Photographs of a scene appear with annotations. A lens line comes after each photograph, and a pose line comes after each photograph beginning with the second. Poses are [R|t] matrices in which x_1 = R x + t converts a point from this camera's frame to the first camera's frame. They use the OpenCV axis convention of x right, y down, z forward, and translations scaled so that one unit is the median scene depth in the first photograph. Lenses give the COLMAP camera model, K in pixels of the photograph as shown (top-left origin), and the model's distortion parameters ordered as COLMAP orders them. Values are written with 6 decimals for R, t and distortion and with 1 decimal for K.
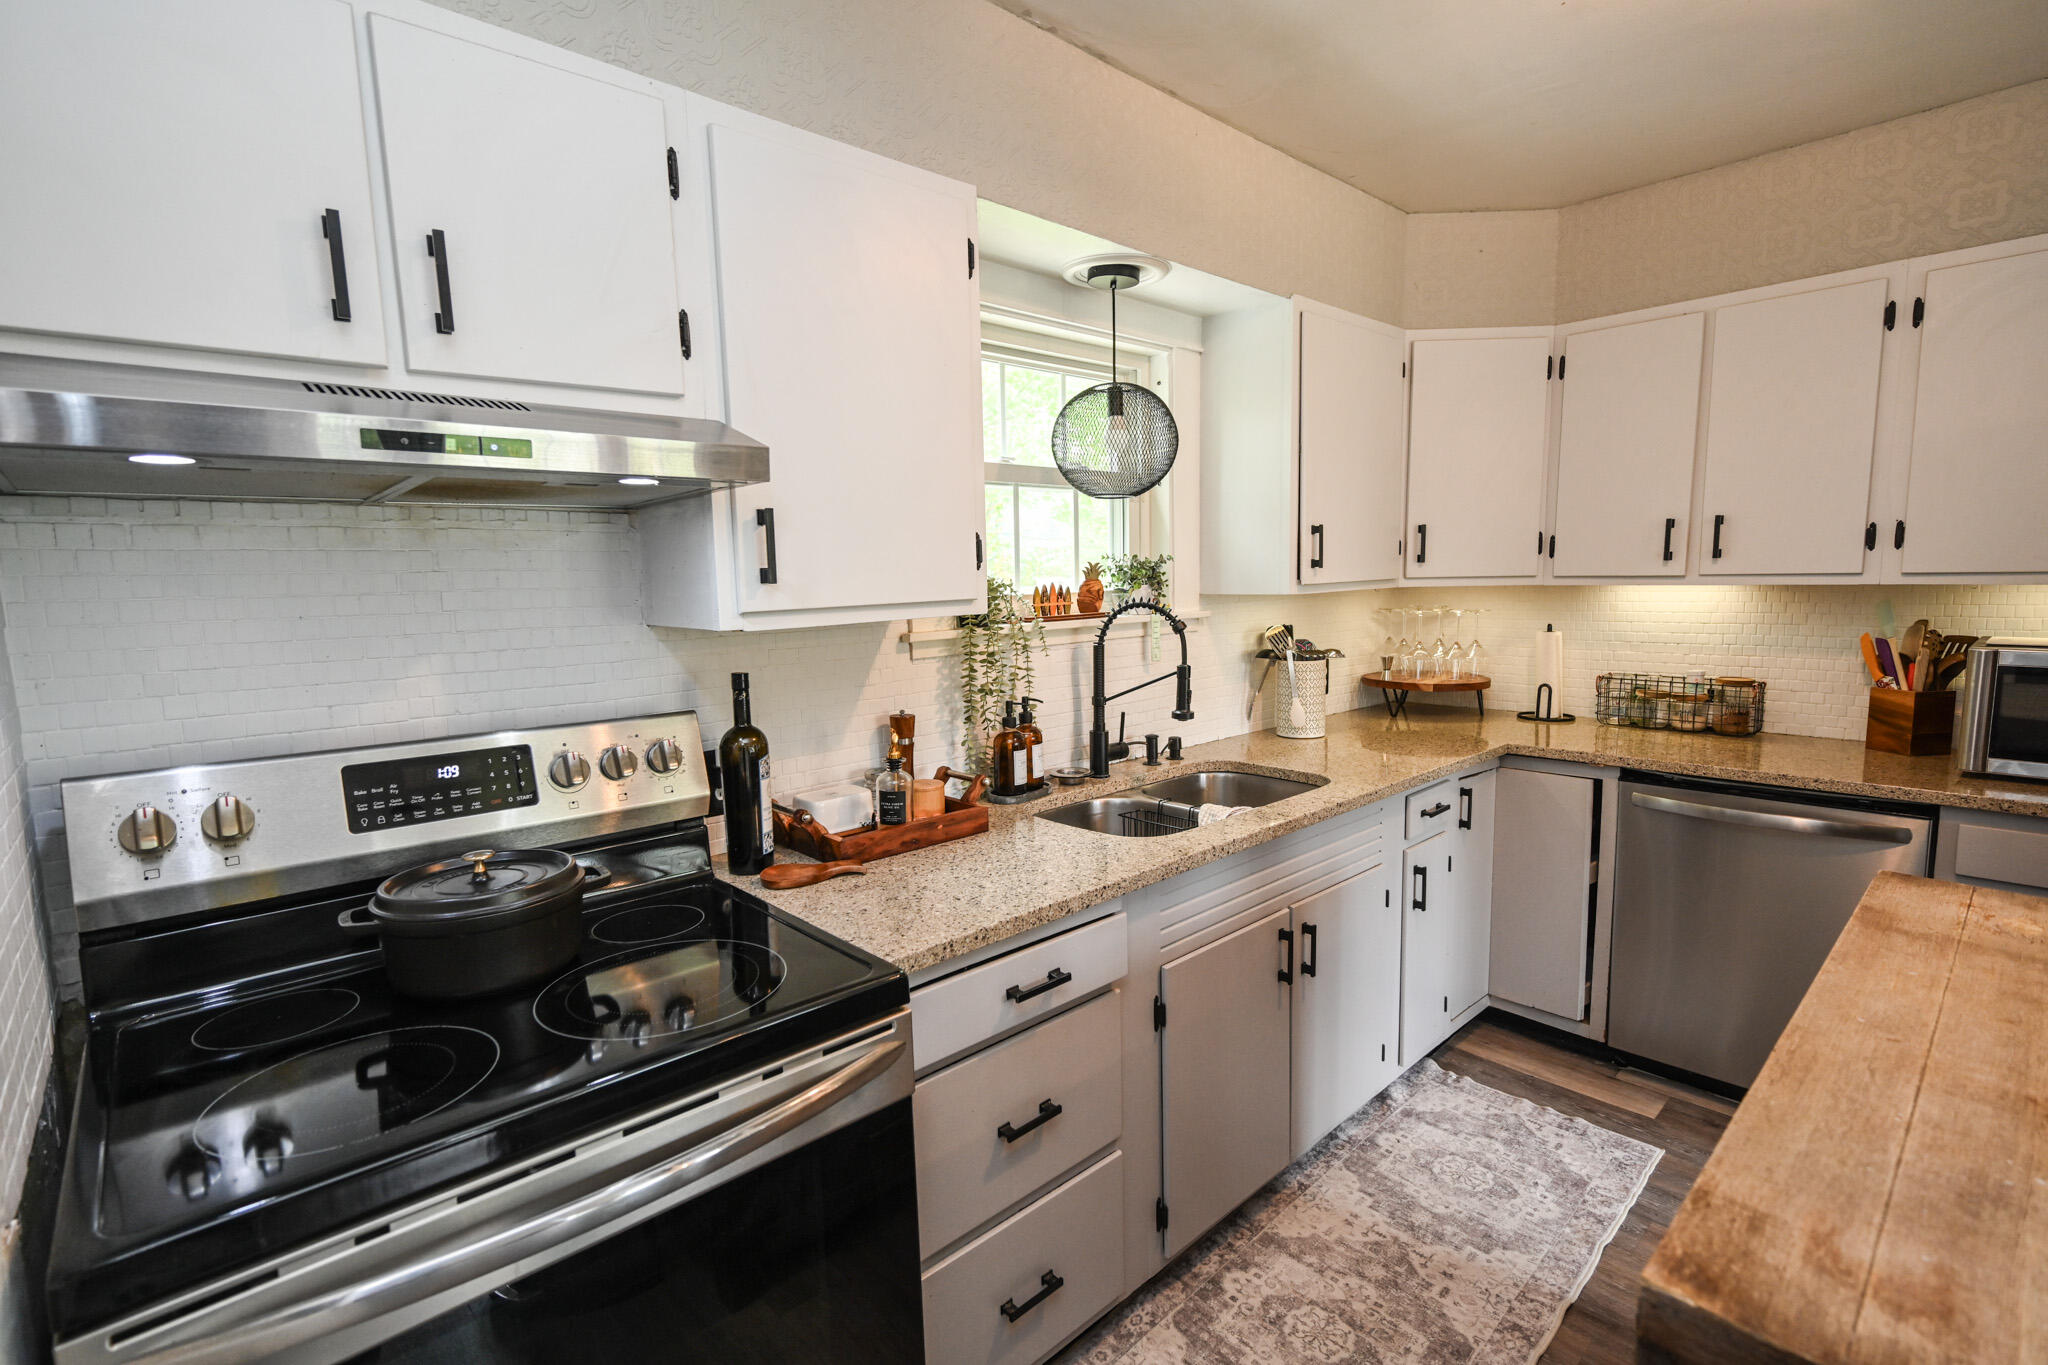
lens RADIAL K [[943.0, 0, 1016.8], [0, 943.0, 689.0], [0, 0, 1]] dist [-0.004554, -0.000301]
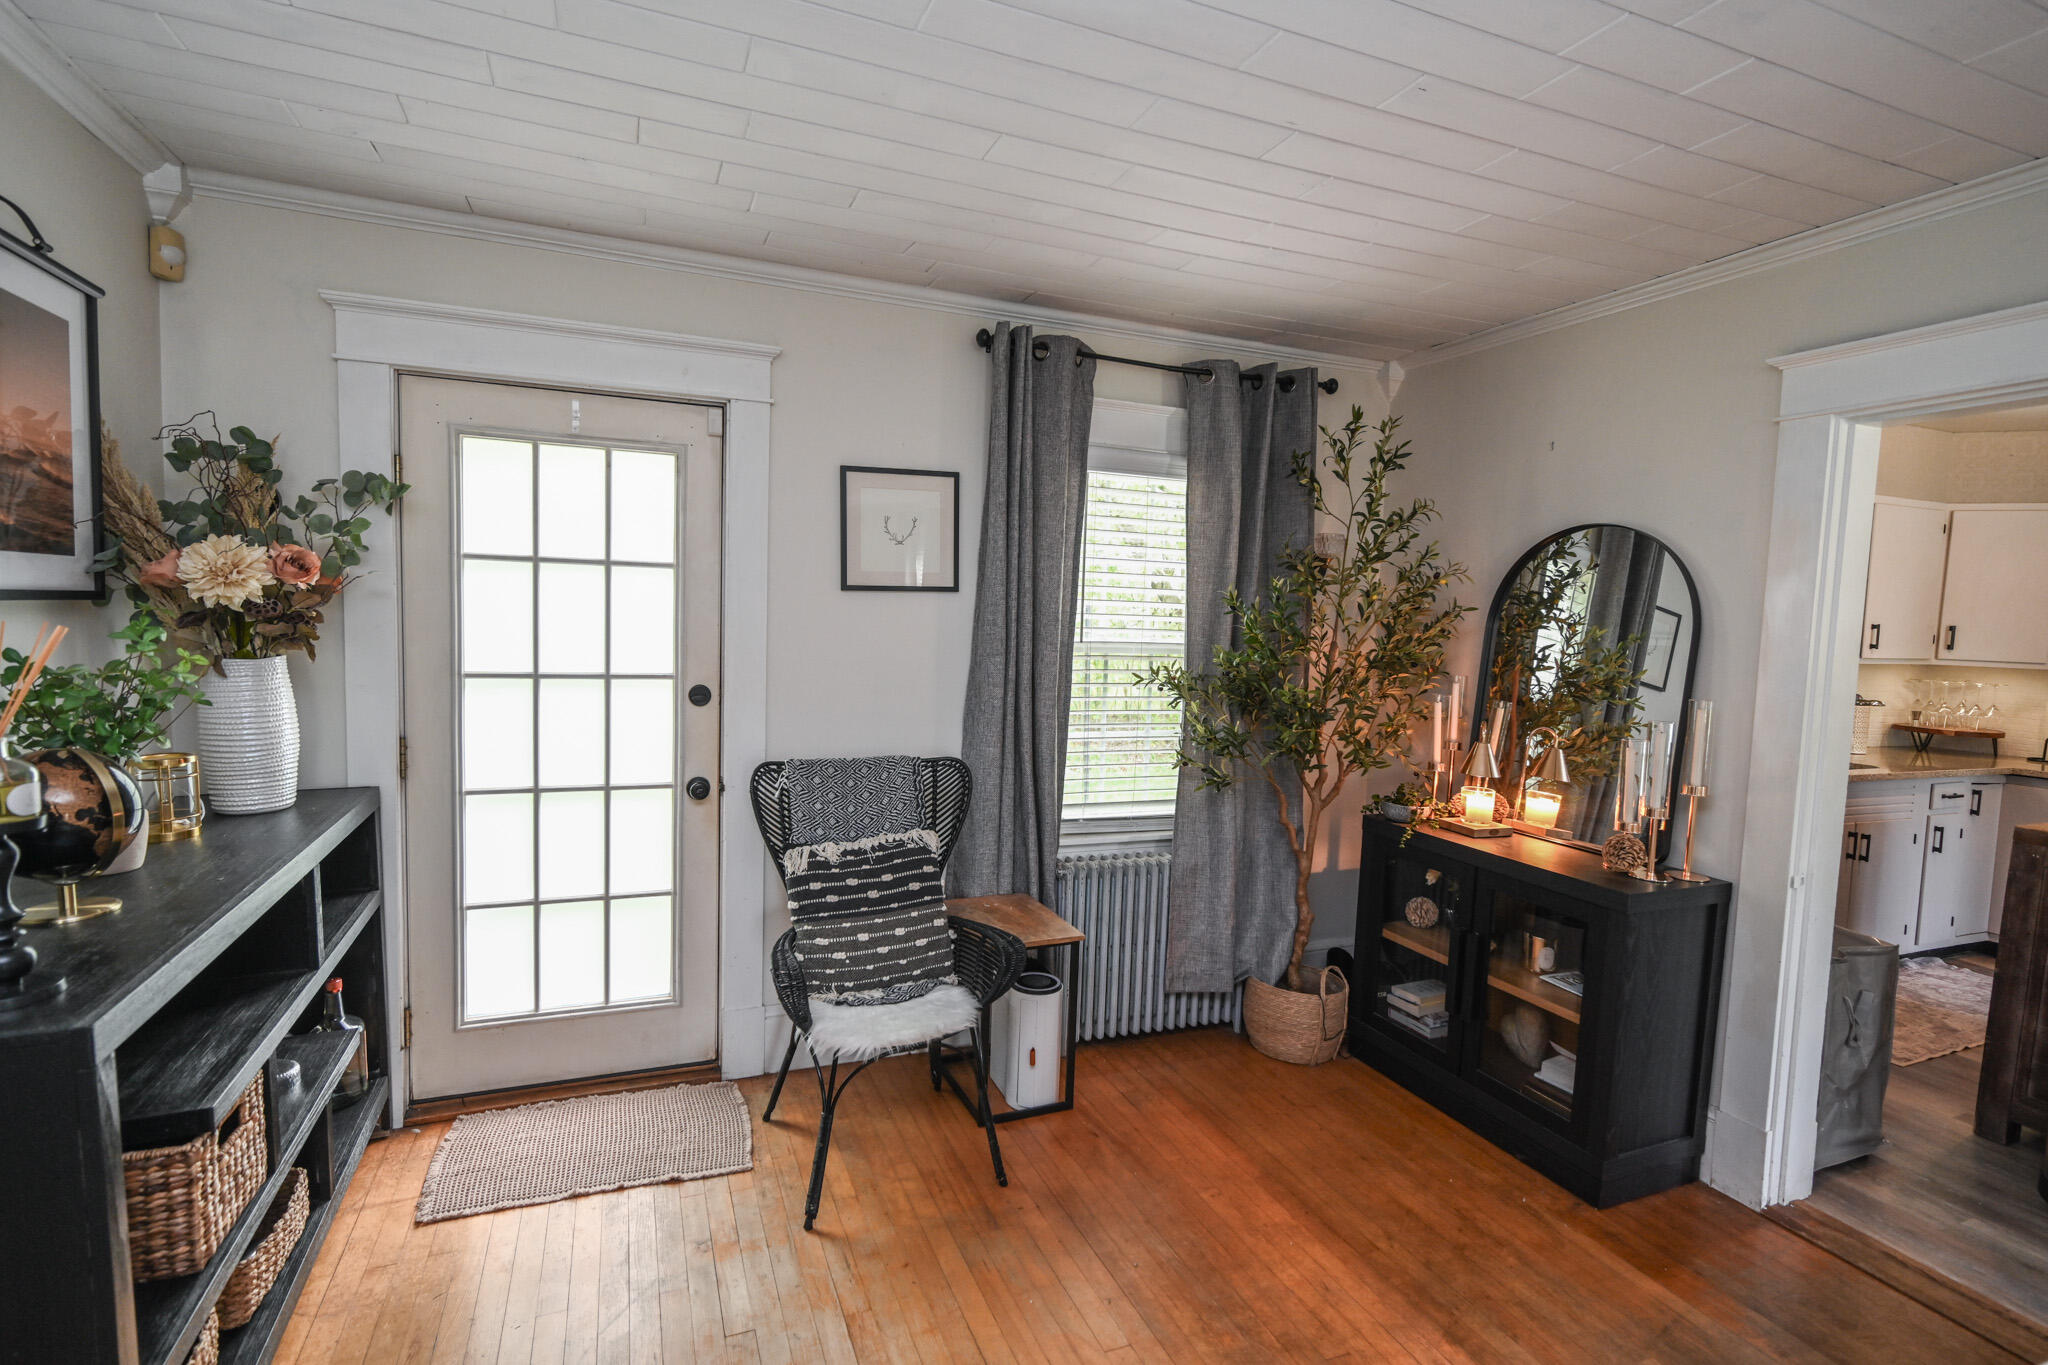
lens RADIAL K [[987.4, 0, 1014.2], [0, 987.4, 668.4], [0, 0, 1]] dist [-0.000540, 0.001566]
pose [[0.937318, 0.083114, -0.338419, -0.555317], [-0.102760, 0.993881, -0.040521, 0.144659], [0.332980, 0.072757, 0.940123, -1.249656]]
